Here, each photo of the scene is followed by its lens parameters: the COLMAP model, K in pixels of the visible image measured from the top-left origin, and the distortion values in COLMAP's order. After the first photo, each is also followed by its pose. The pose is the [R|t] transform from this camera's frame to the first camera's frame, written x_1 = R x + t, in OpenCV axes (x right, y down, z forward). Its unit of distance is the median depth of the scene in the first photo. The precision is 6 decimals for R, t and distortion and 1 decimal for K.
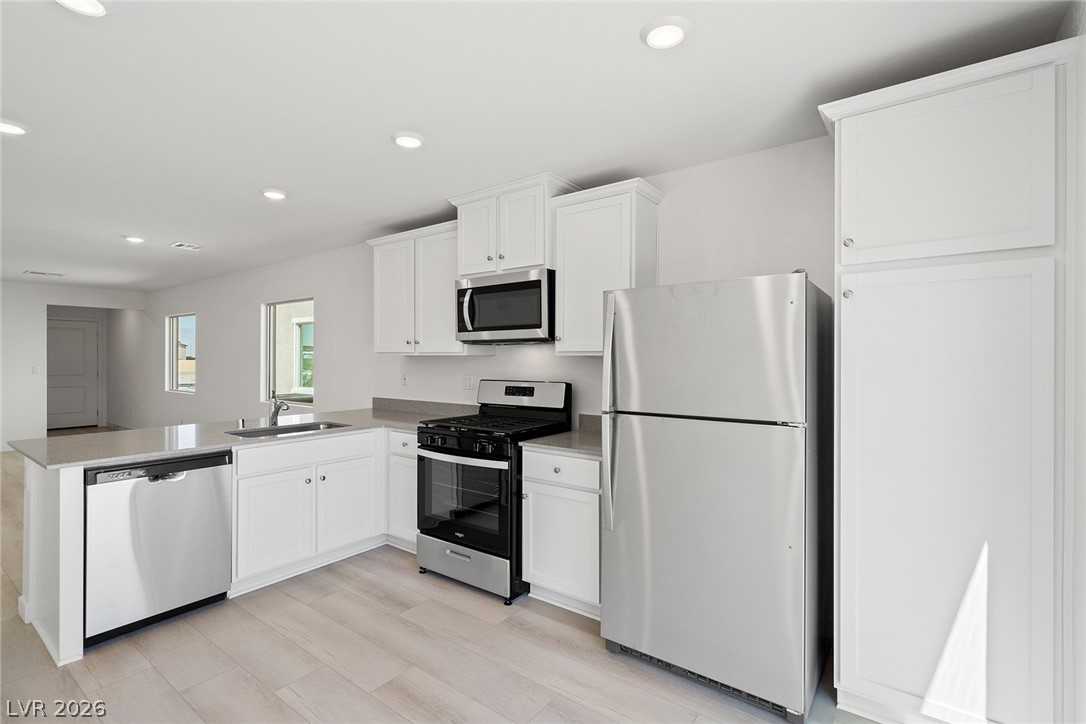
lens RADIAL K [[495.8, 0, 545.7], [0, 495.8, 360.0], [0, 0, 1]] dist [0.002194, 0.000551]
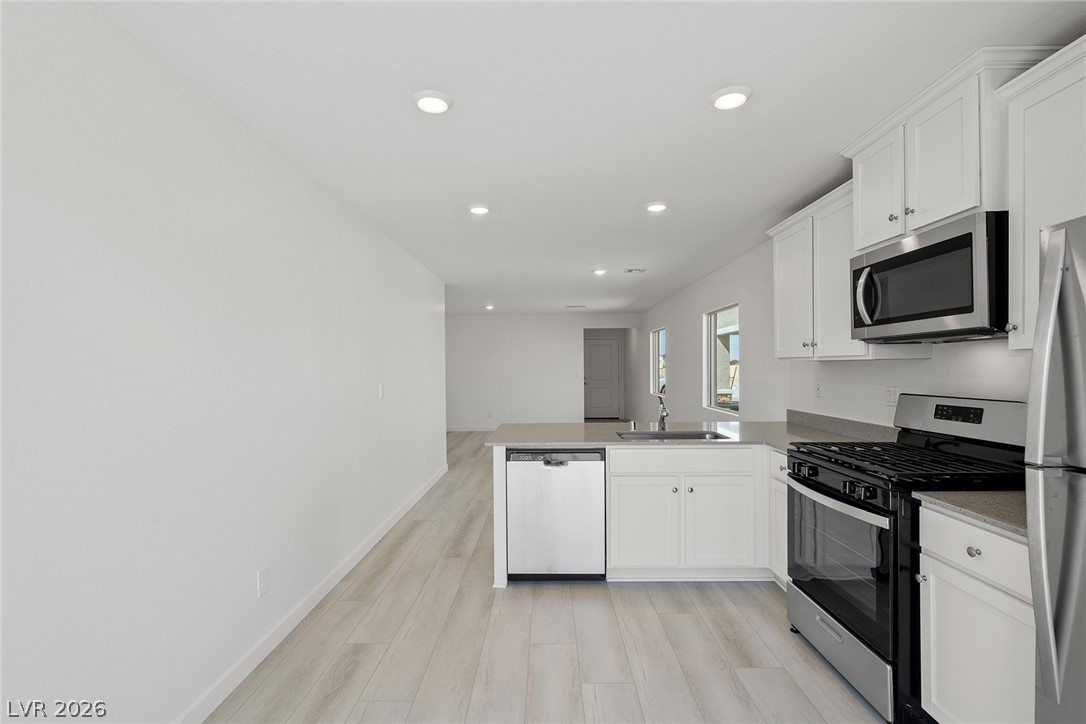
lens RADIAL K [[501.8, 0, 545.6], [0, 501.8, 372.2], [0, 0, 1]] dist [-0.000690, 0.000035]
pose [[0.589638, 0.001997, -0.807665, 0.165439], [0.006171, 0.999957, 0.006977, 0.001639], [0.807644, -0.009098, 0.589600, 0.197815]]
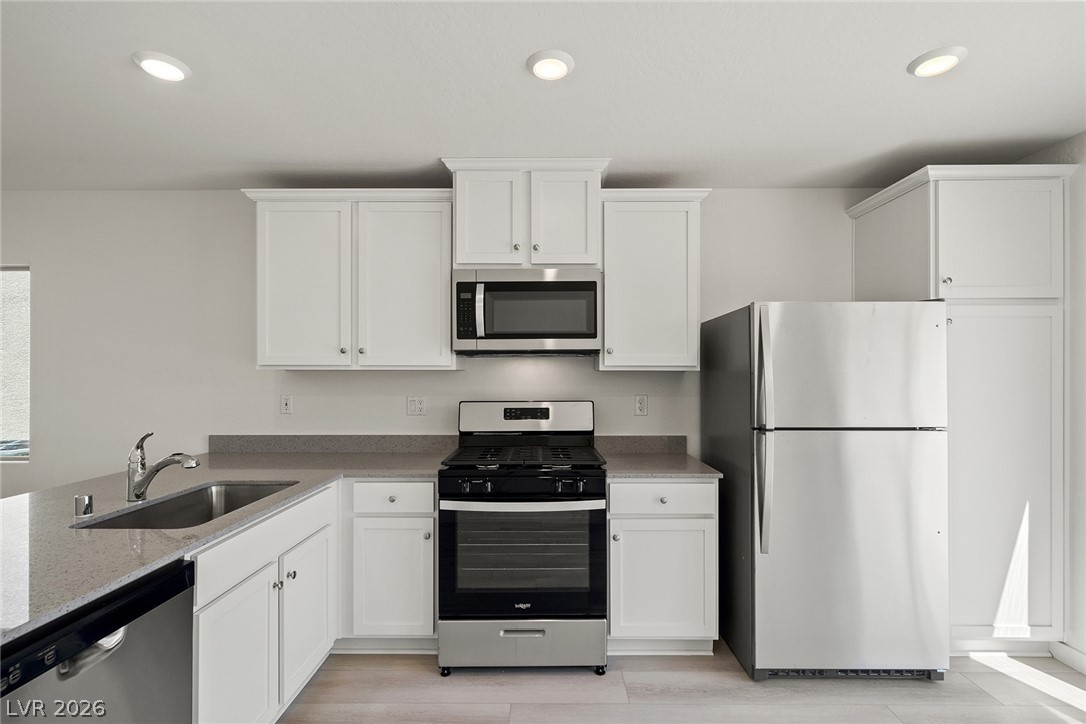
lens RADIAL K [[501.8, 0, 545.6], [0, 501.8, 372.2], [0, 0, 1]] dist [-0.000690, 0.000035]
pose [[0.810151, 0.000044, 0.586221, -0.544304], [0.003547, 0.999981, -0.004976, -0.001523], [-0.586210, 0.006111, 0.810136, 0.324332]]
